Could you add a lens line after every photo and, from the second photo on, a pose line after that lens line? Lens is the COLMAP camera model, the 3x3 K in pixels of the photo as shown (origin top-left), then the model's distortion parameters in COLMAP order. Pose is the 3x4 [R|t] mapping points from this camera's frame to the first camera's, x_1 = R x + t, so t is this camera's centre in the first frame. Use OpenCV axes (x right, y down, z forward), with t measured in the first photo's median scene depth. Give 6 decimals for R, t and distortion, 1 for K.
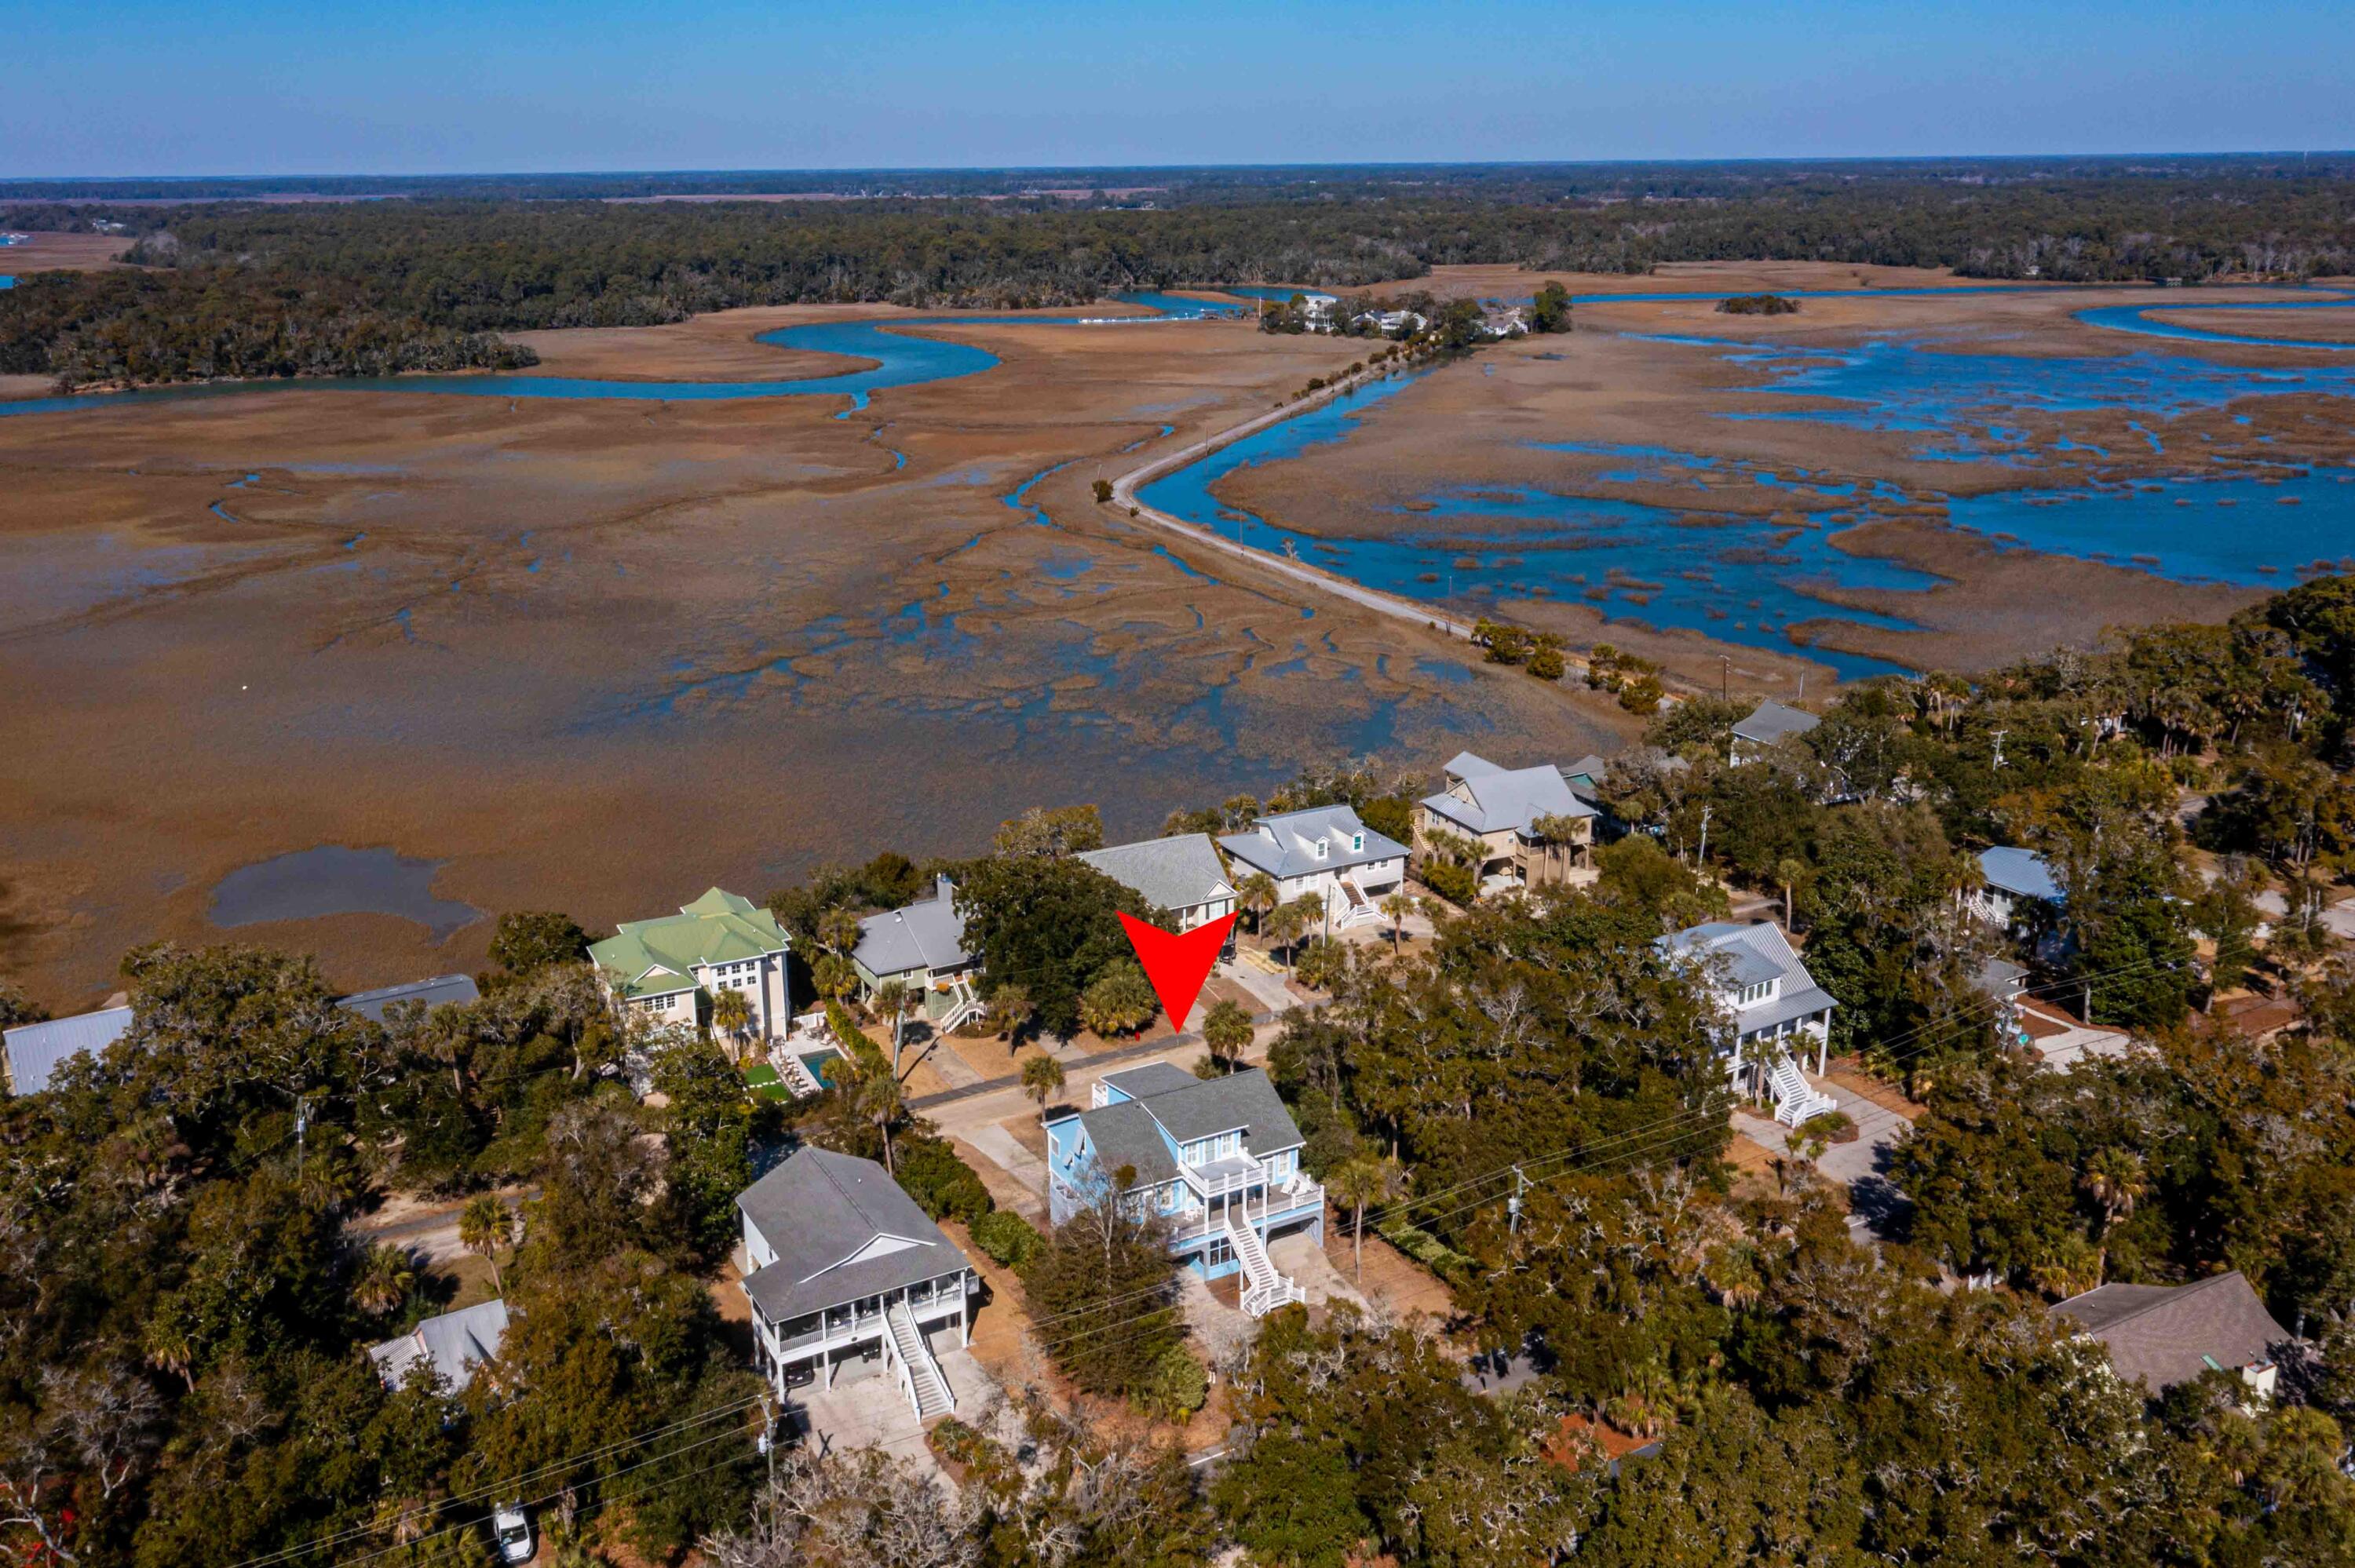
lens RADIAL K [[1868.2, 0, 1177.1], [0, 1868.2, 787.9], [0, 0, 1]] dist [-0.010469, 0.025375]
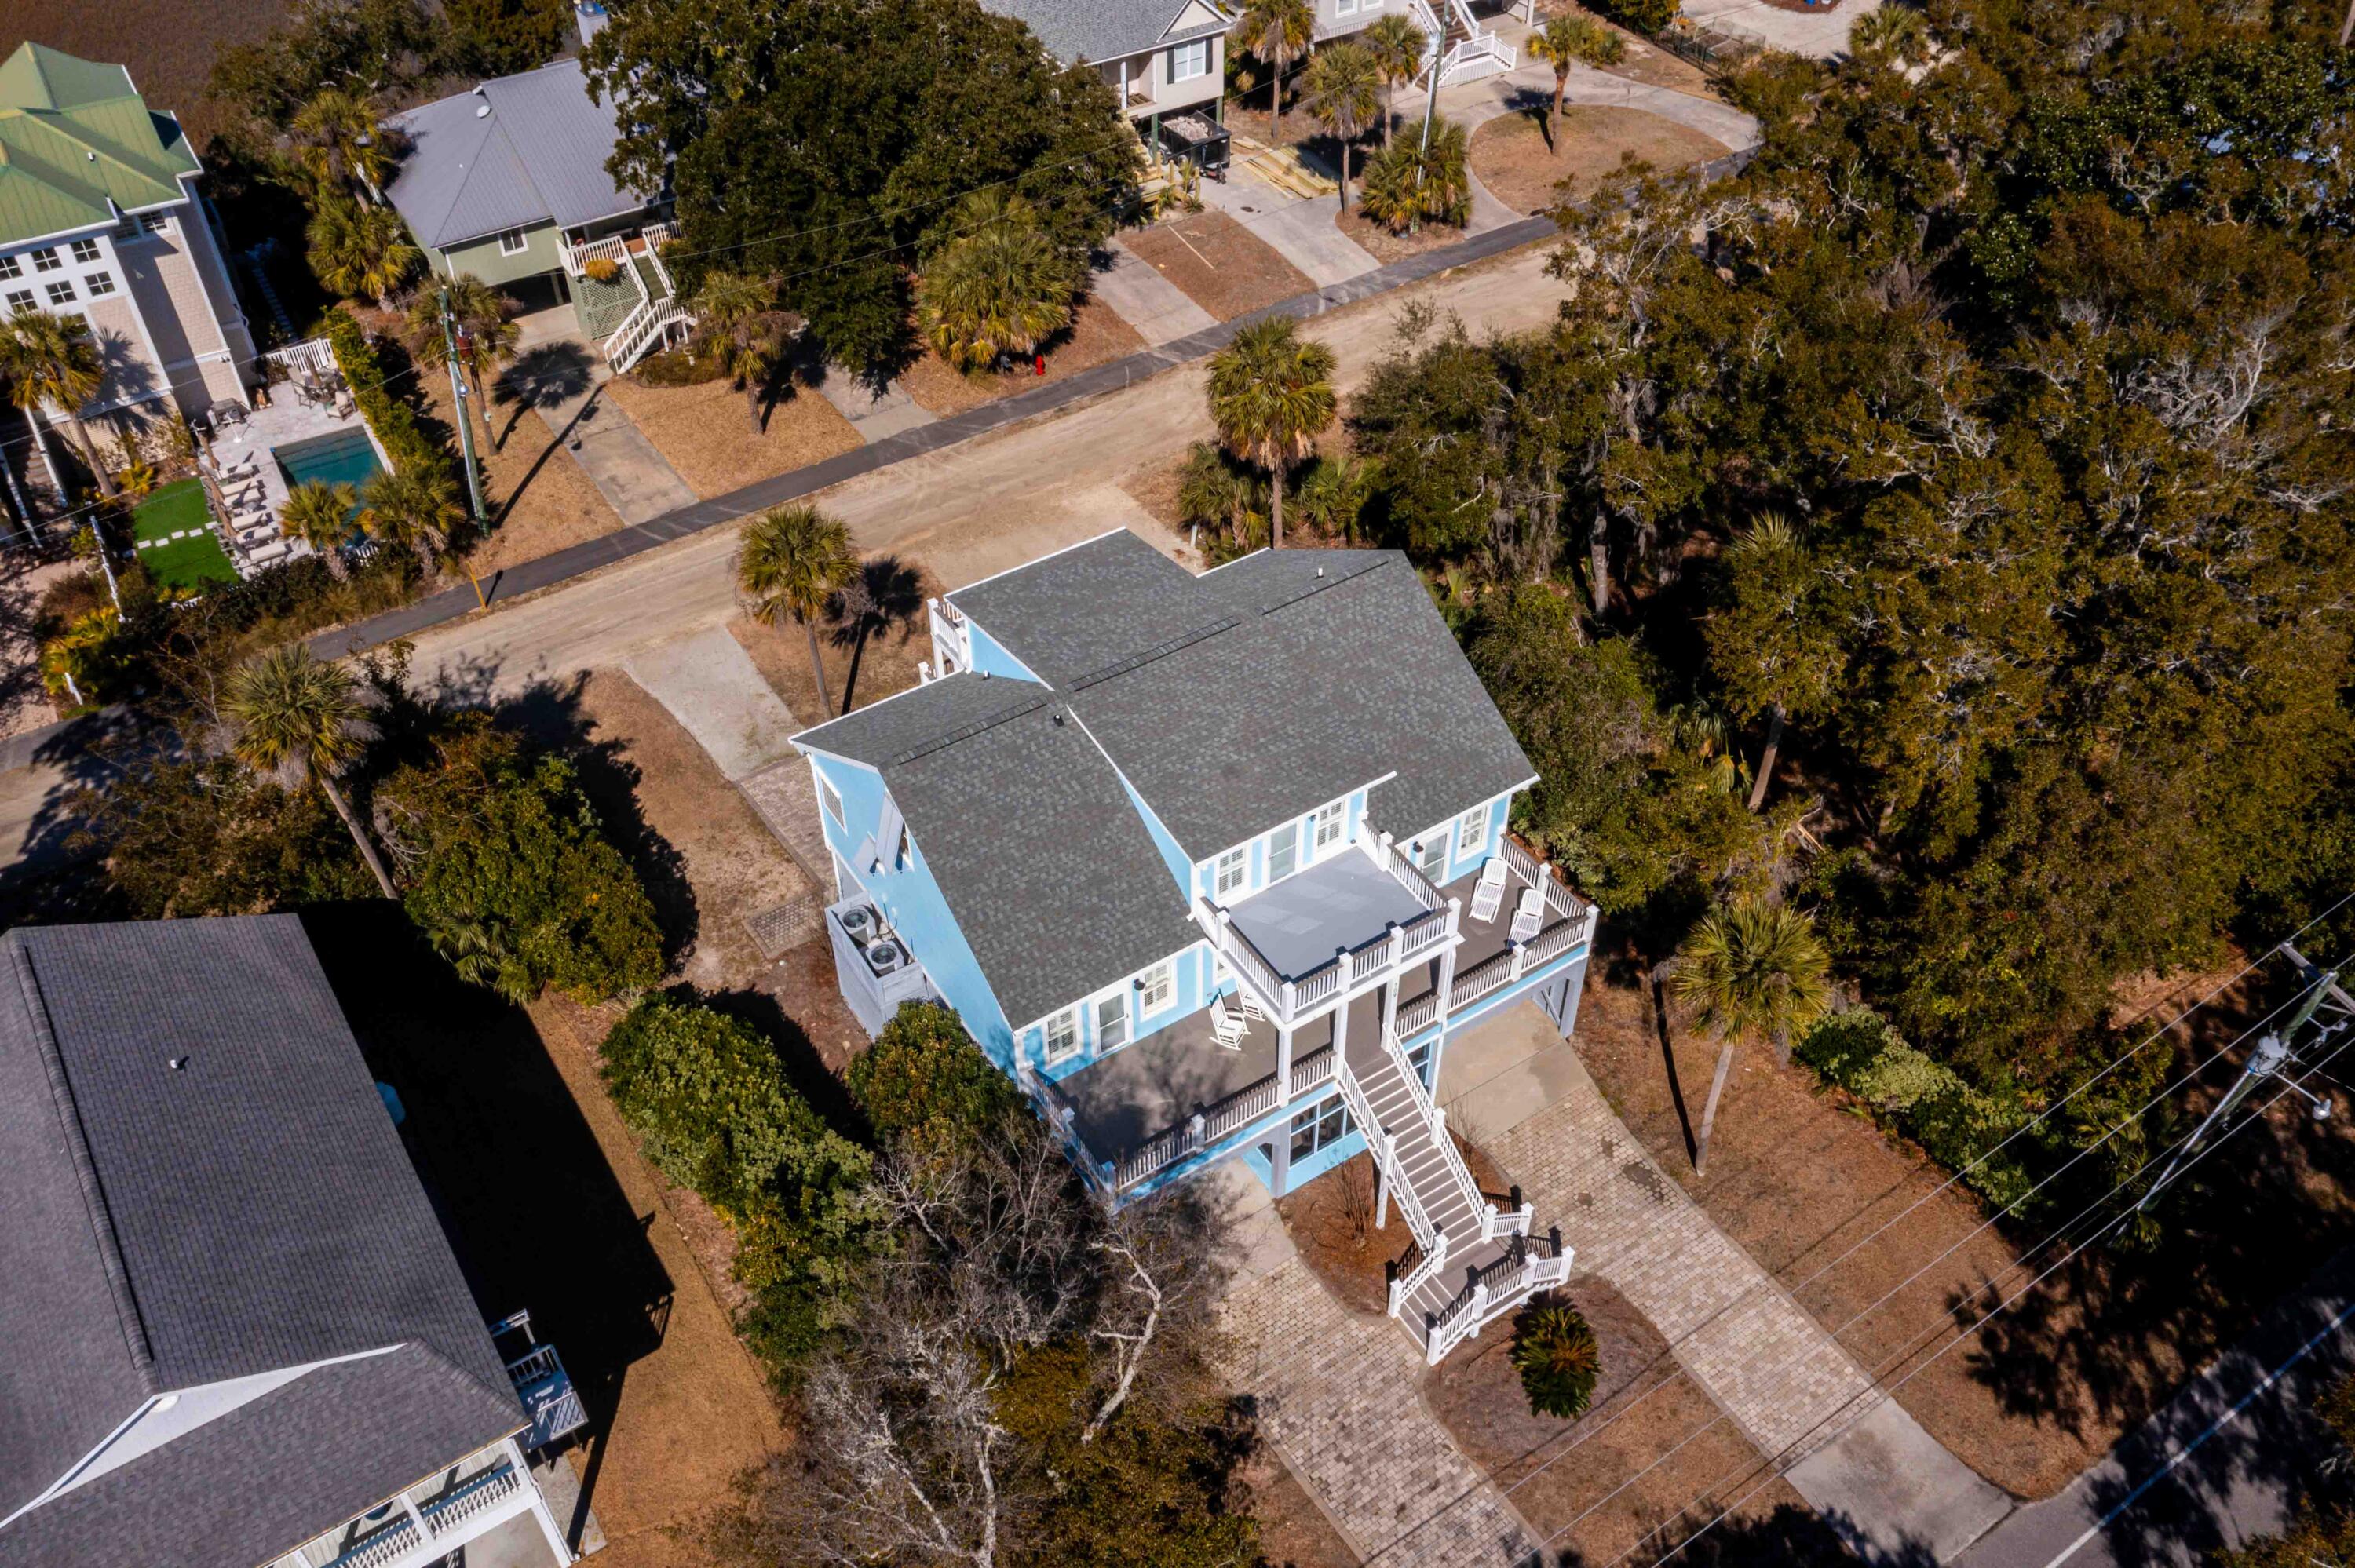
lens RADIAL K [[1868.2, 0, 1178.7], [0, 1868.2, 787.1], [0, 0, 1]] dist [-0.010469, 0.025375]
pose [[0.998042, -0.046669, 0.041656, -0.011321], [0.024165, 0.901840, 0.431393, 0.029631], [-0.057699, -0.429542, 0.901202, 0.543750]]
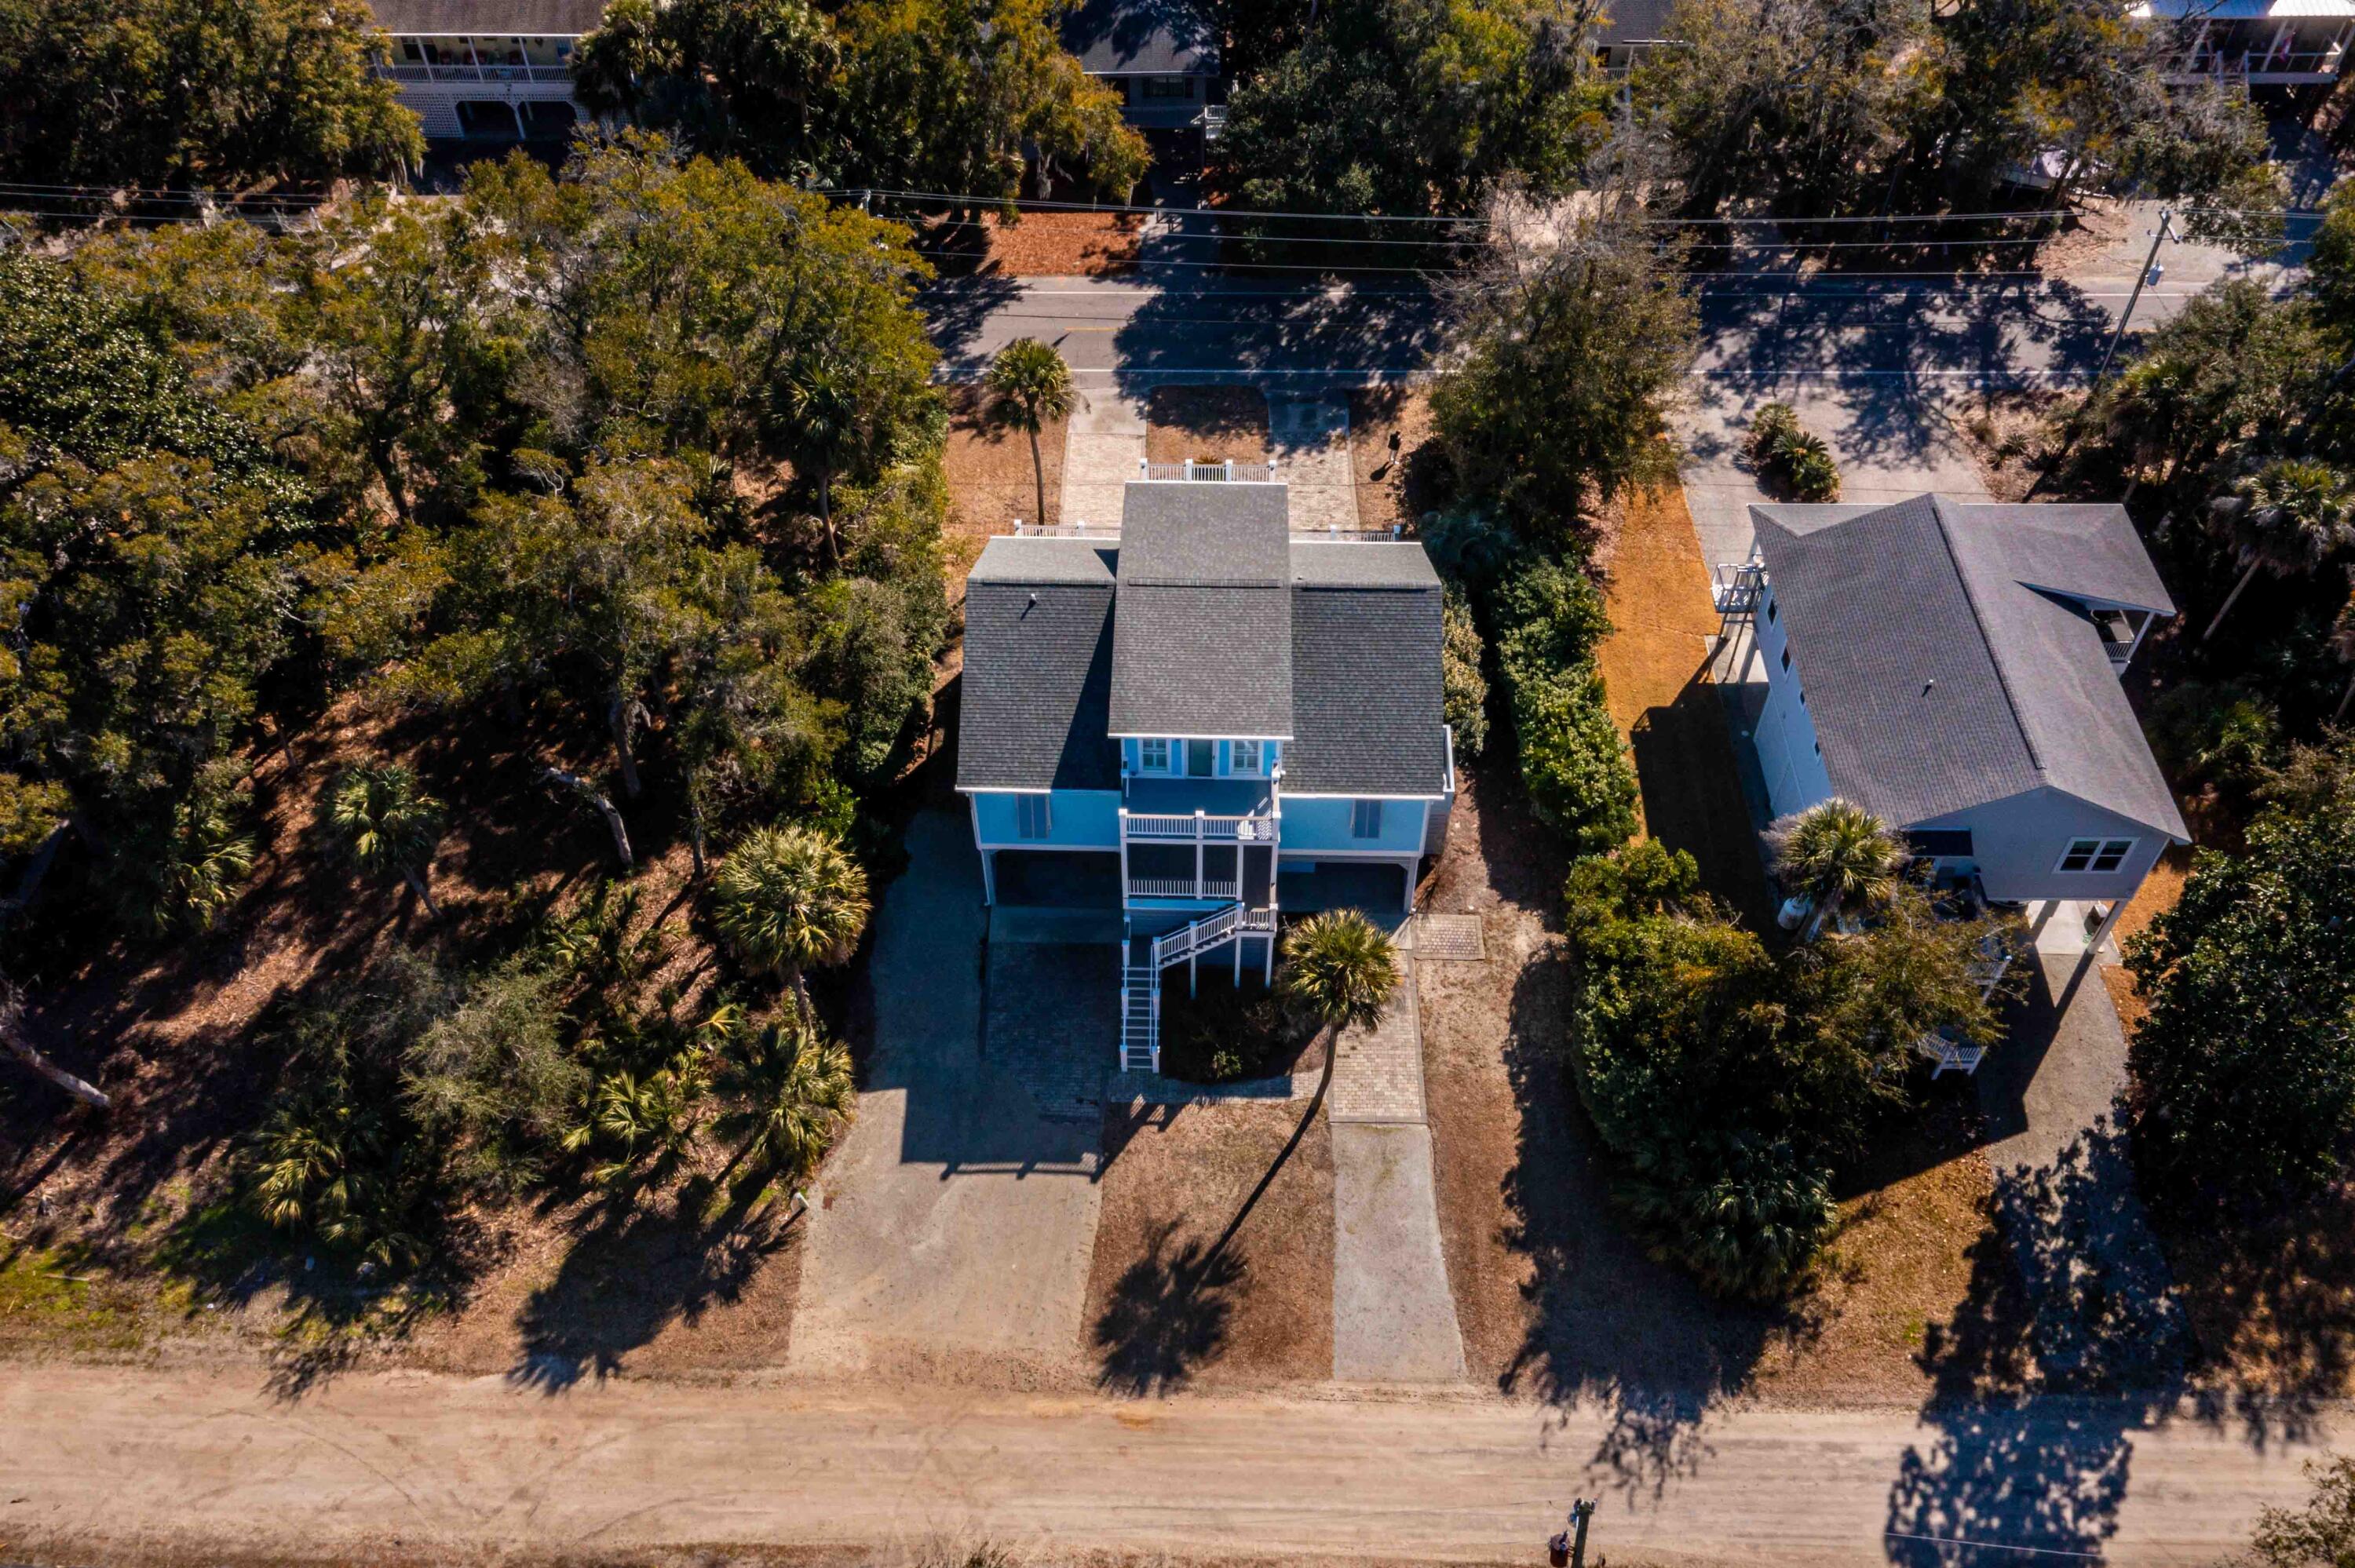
lens RADIAL K [[1868.2, 0, 1158.4], [0, 1868.2, 804.5], [0, 0, 1]] dist [-0.010469, 0.025375]
pose [[-0.852592, -0.392934, 0.344514, -0.132663], [0.151336, 0.445356, 0.882471, -0.165099], [-0.500185, 0.804525, -0.320242, 0.946519]]
